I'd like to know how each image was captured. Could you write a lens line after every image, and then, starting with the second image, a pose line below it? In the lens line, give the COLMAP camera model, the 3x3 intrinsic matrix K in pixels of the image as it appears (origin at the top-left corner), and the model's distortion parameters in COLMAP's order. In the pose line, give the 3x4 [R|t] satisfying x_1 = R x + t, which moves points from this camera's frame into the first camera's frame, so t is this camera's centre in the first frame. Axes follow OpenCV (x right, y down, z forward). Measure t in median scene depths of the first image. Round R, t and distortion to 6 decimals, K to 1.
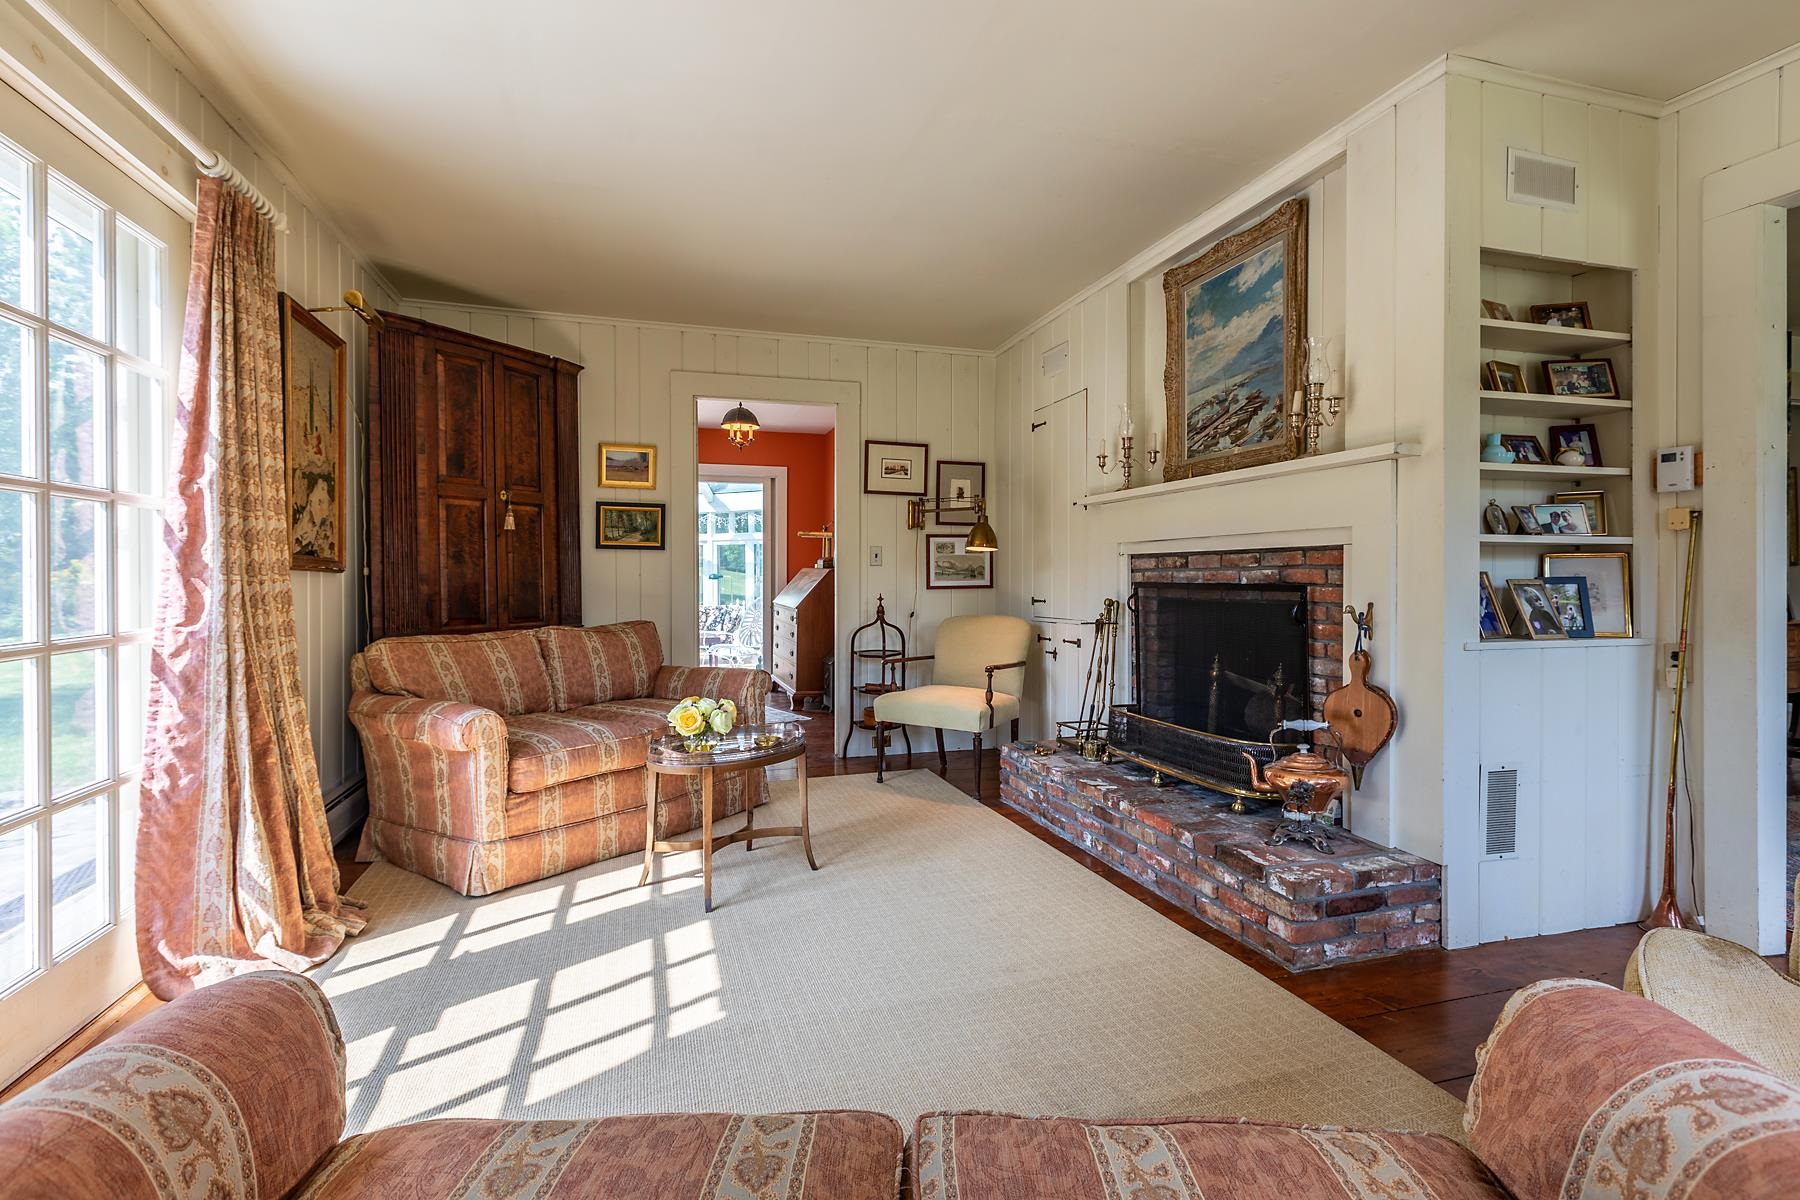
lens RADIAL K [[822.8, 0, 903.5], [0, 822.8, 585.2], [0, 0, 1]] dist [-0.001453, -0.000065]
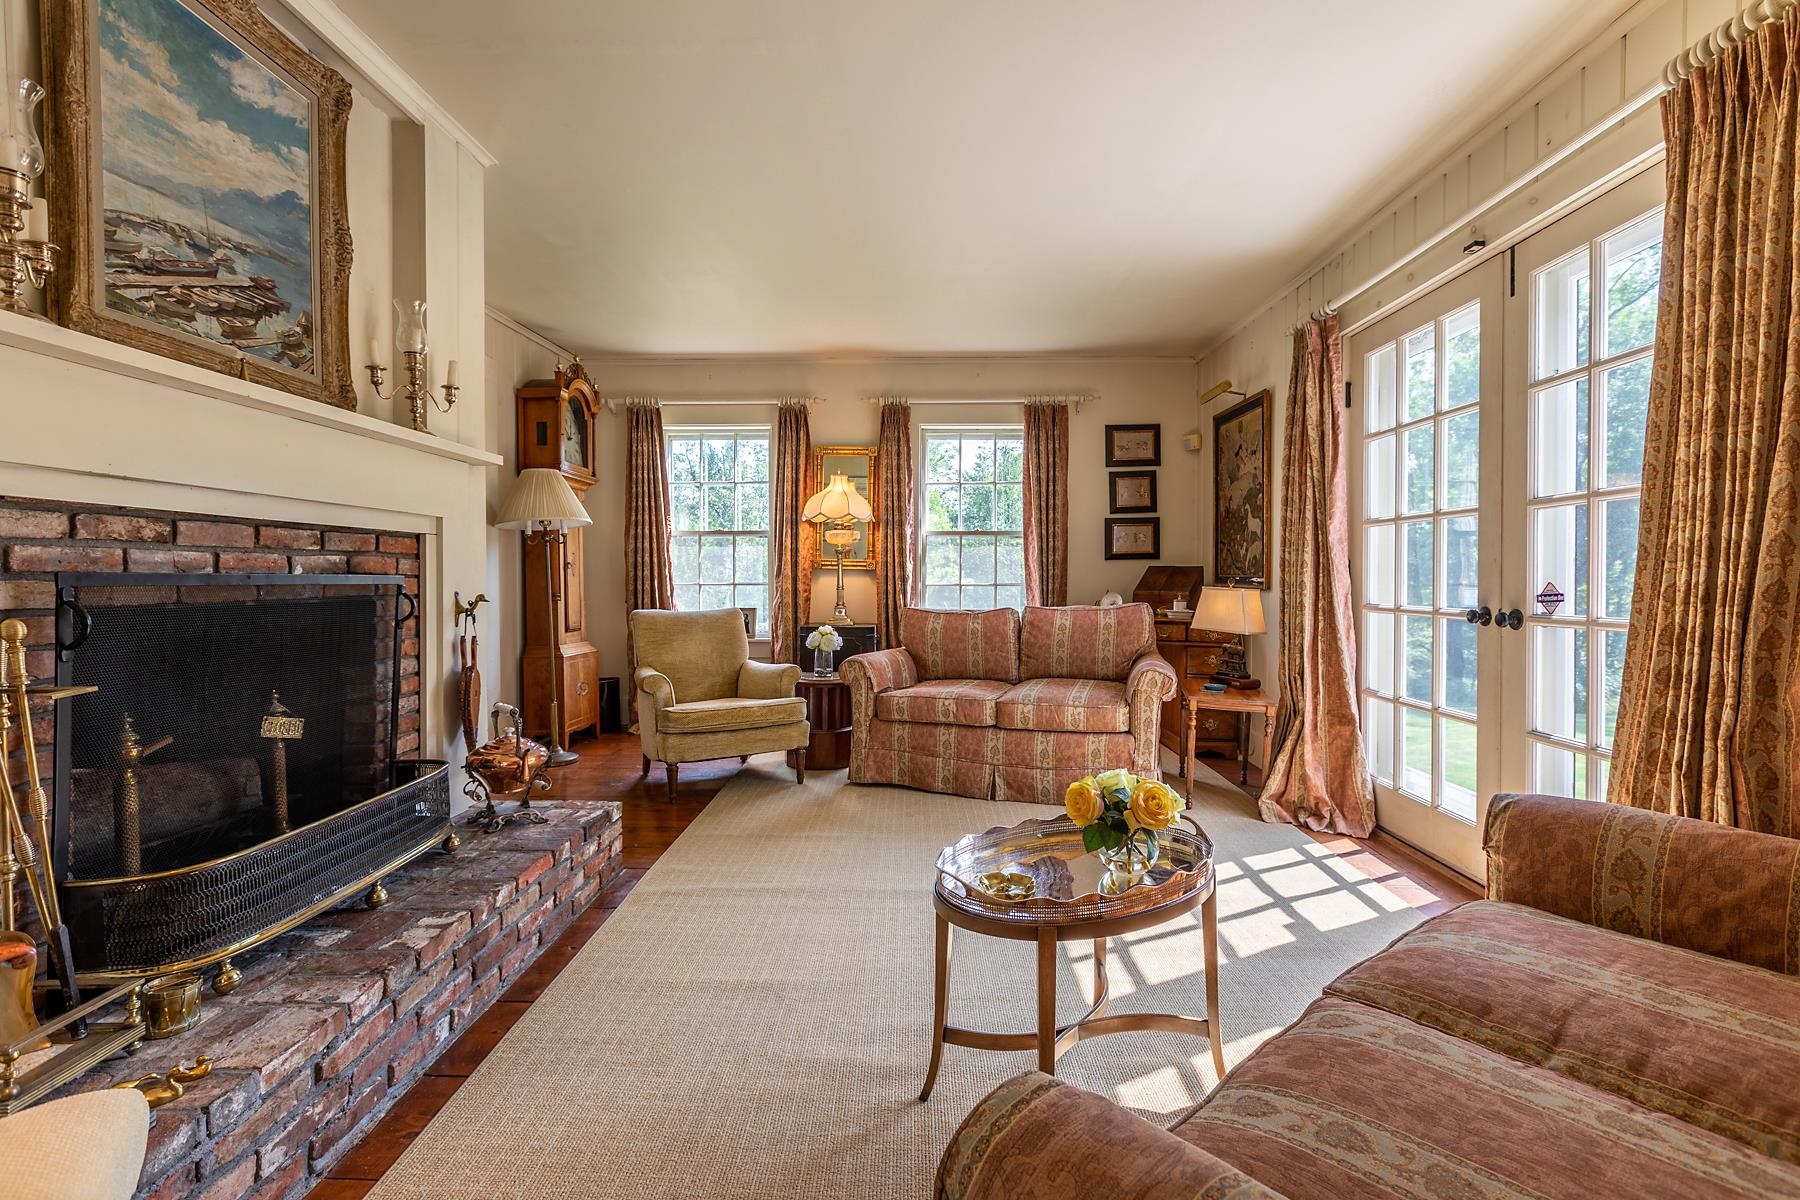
lens RADIAL K [[822.8, 0, 903.5], [0, 822.8, 585.2], [0, 0, 1]] dist [-0.001453, -0.000065]
pose [[-0.944879, -0.007103, 0.327343, -0.255992], [-0.001009, 0.999823, 0.018783, -0.006104], [-0.327419, 0.017418, -0.944719, 1.419396]]
